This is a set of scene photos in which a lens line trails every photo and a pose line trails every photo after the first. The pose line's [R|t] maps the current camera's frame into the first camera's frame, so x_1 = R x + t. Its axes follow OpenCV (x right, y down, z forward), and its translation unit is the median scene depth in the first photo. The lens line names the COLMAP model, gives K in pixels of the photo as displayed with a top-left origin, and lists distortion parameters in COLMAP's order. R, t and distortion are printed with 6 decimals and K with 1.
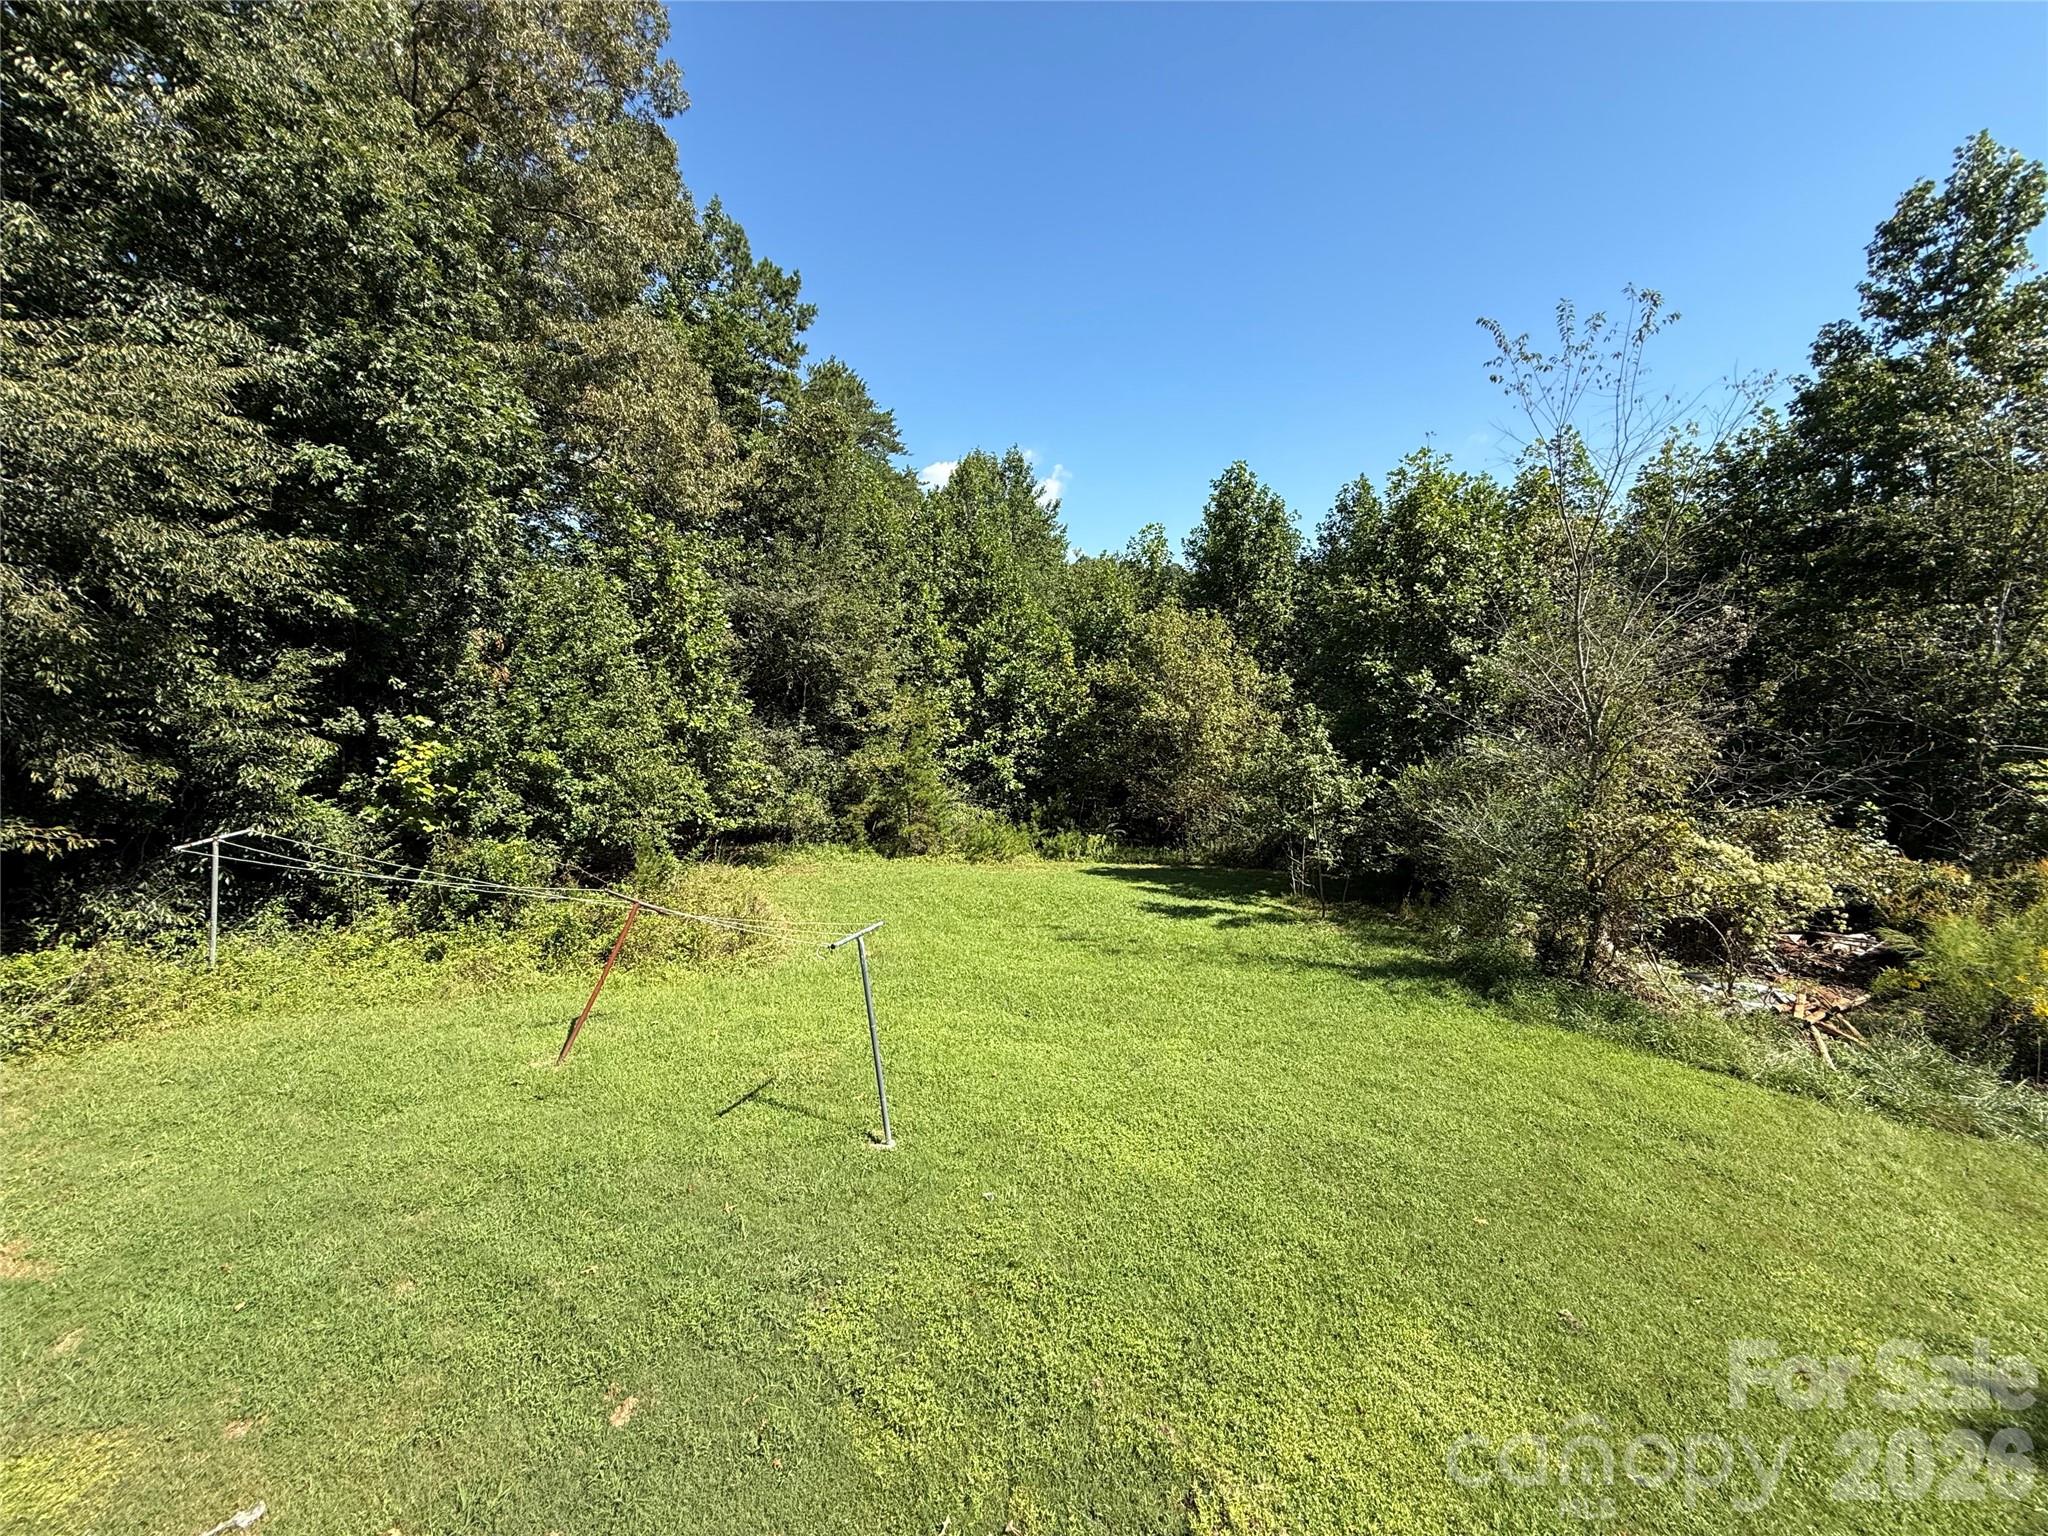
lens RADIAL K [[816.5, 0, 1019.7], [0, 816.5, 772.4], [0, 0, 1]] dist [0.003314, -0.000603]
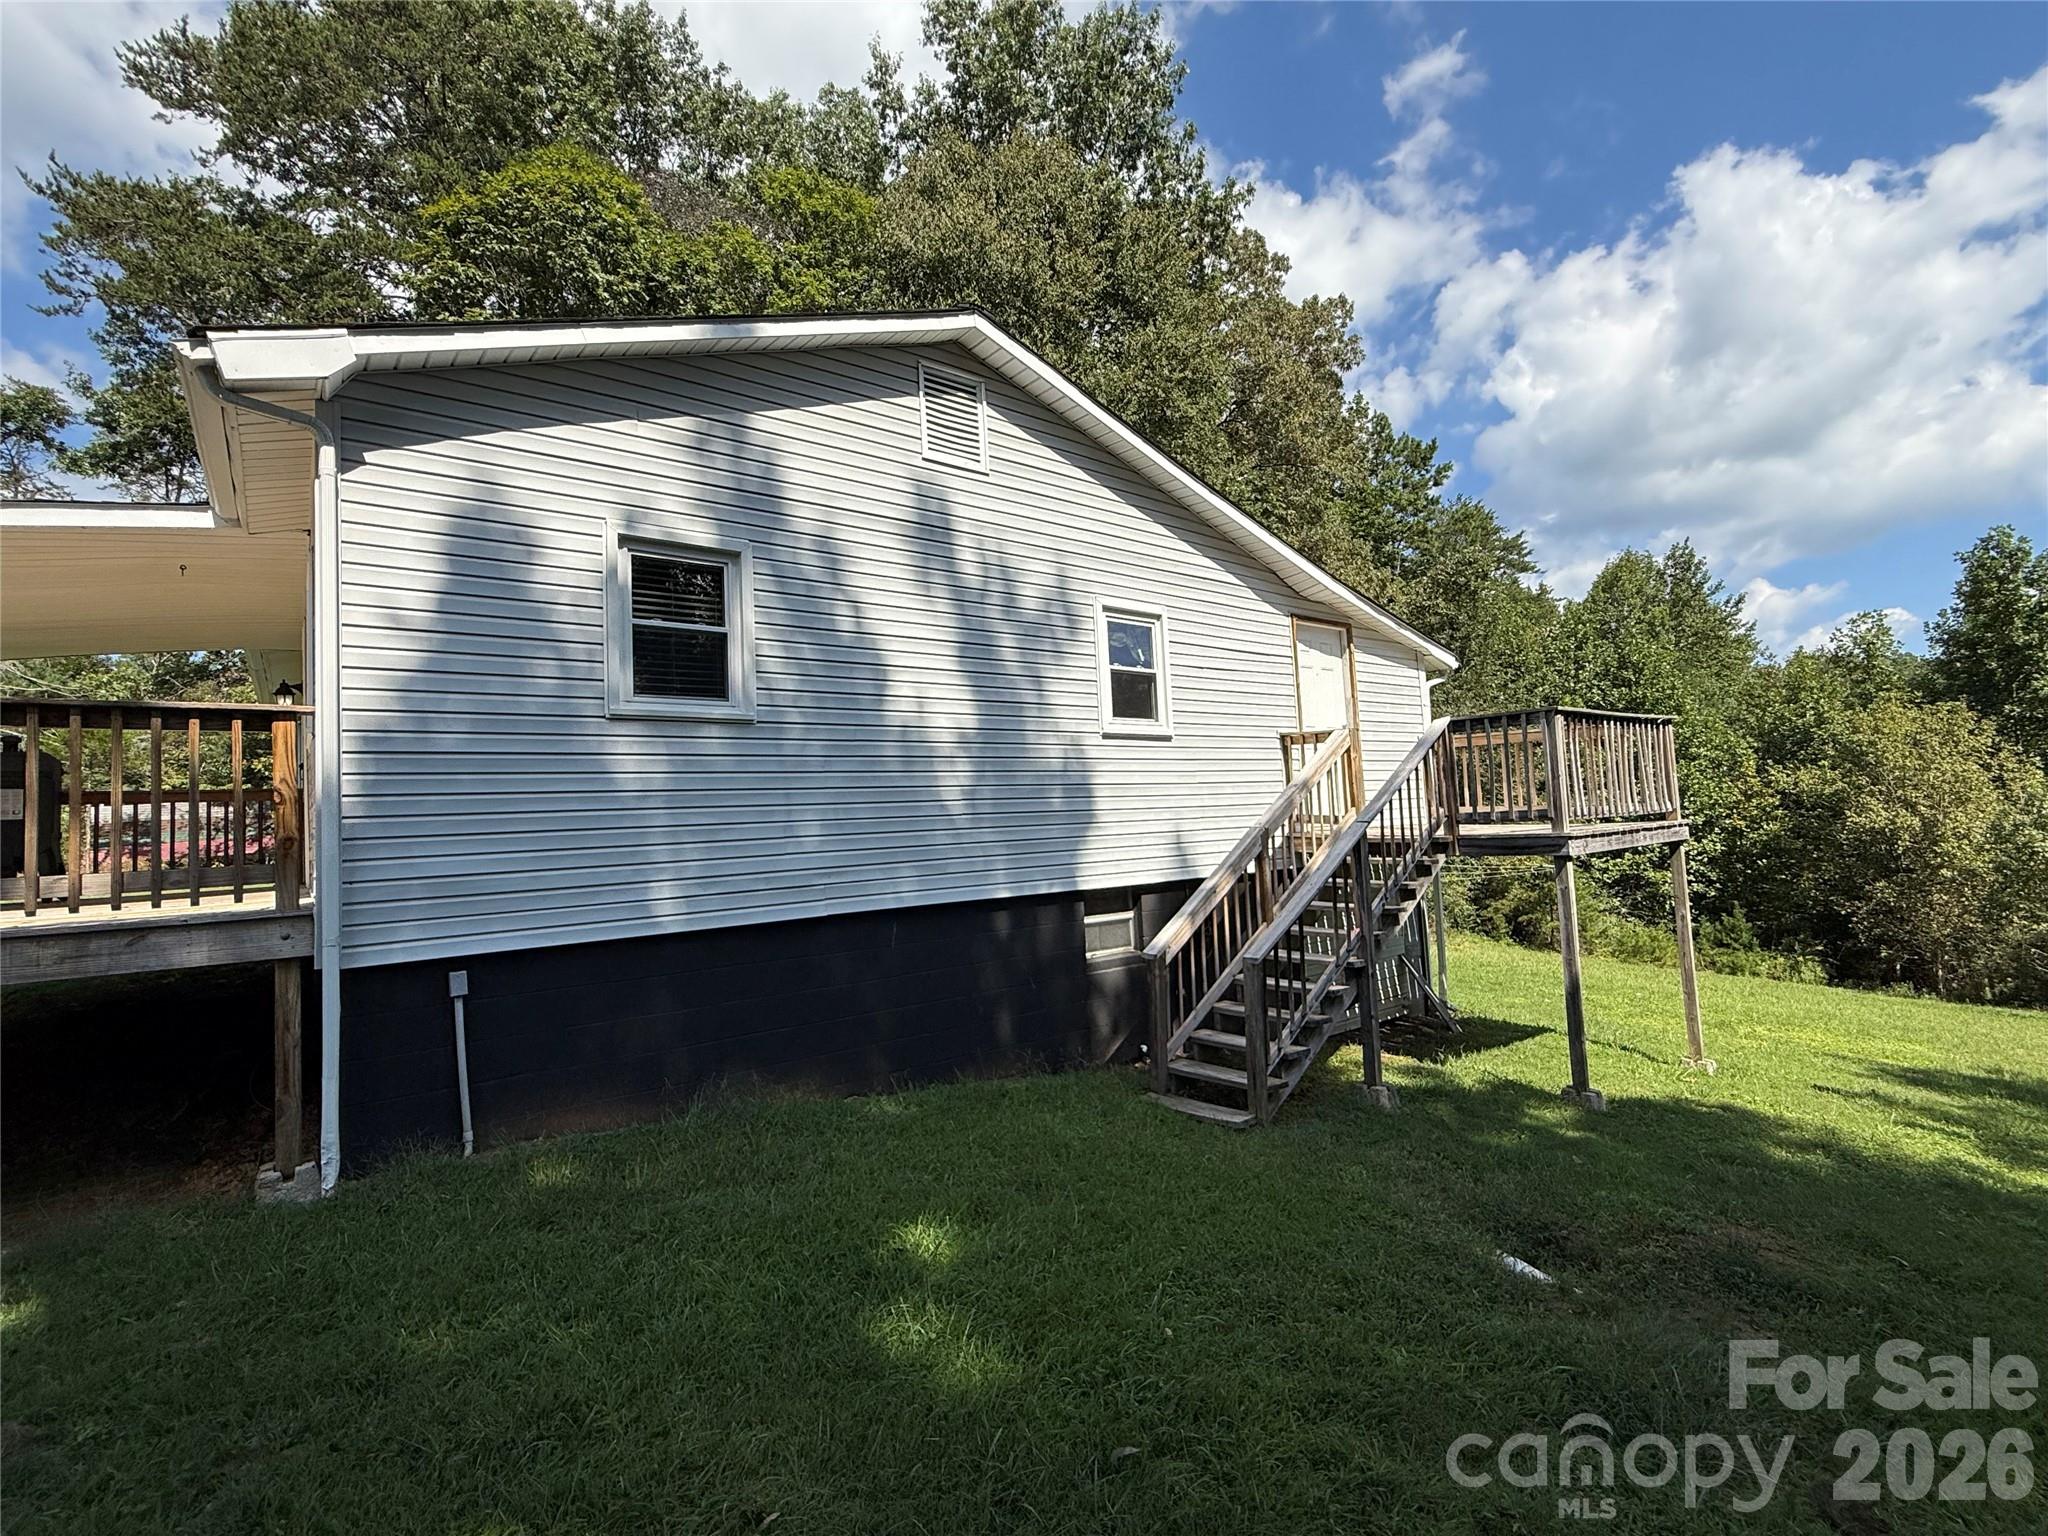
lens RADIAL K [[945.1, 0, 1019.5], [0, 945.1, 774.2], [0, 0, 1]] dist [-0.000204, 0.000092]
pose [[0.810585, -0.023713, -0.585141, 0.019314], [-0.076868, 0.986227, -0.146450, 0.091123], [0.580554, 0.163689, 0.797598, -0.328862]]
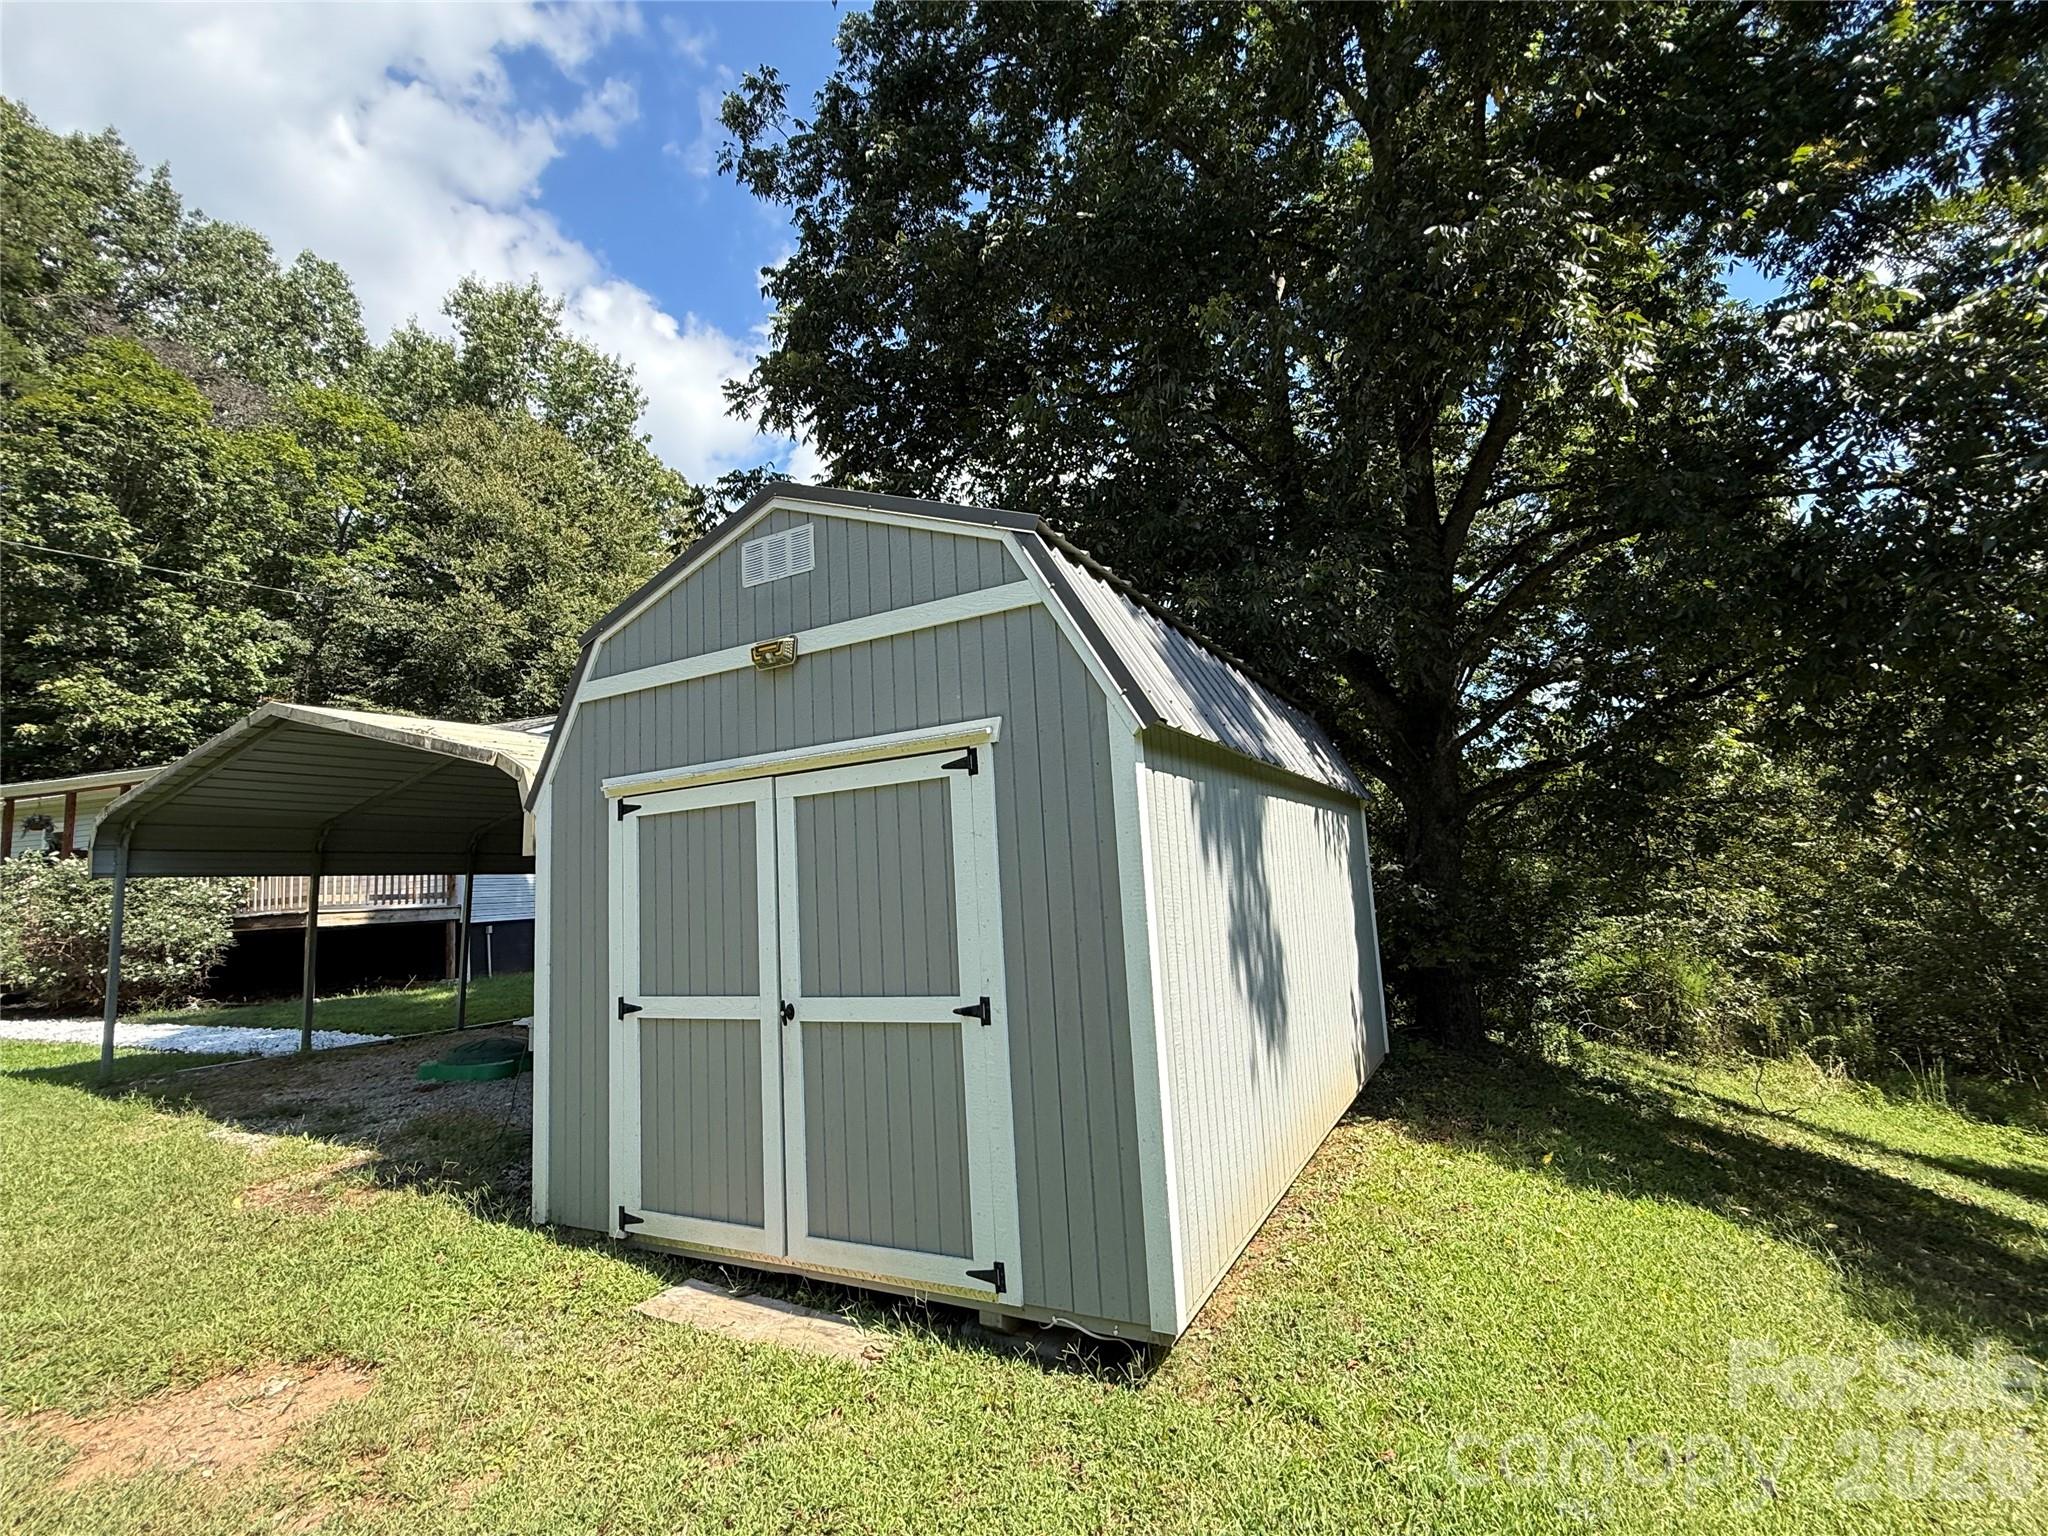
lens RADIAL K [[945.1, 0, 1028.5], [0, 945.1, 764.8], [0, 0, 1]] dist [-0.000204, 0.000092]
pose [[0.999312, -0.005877, 0.036607, 0.129905], [0.015625, 0.962144, -0.272093, 0.168387], [-0.033622, 0.272478, 0.961574, -0.786364]]
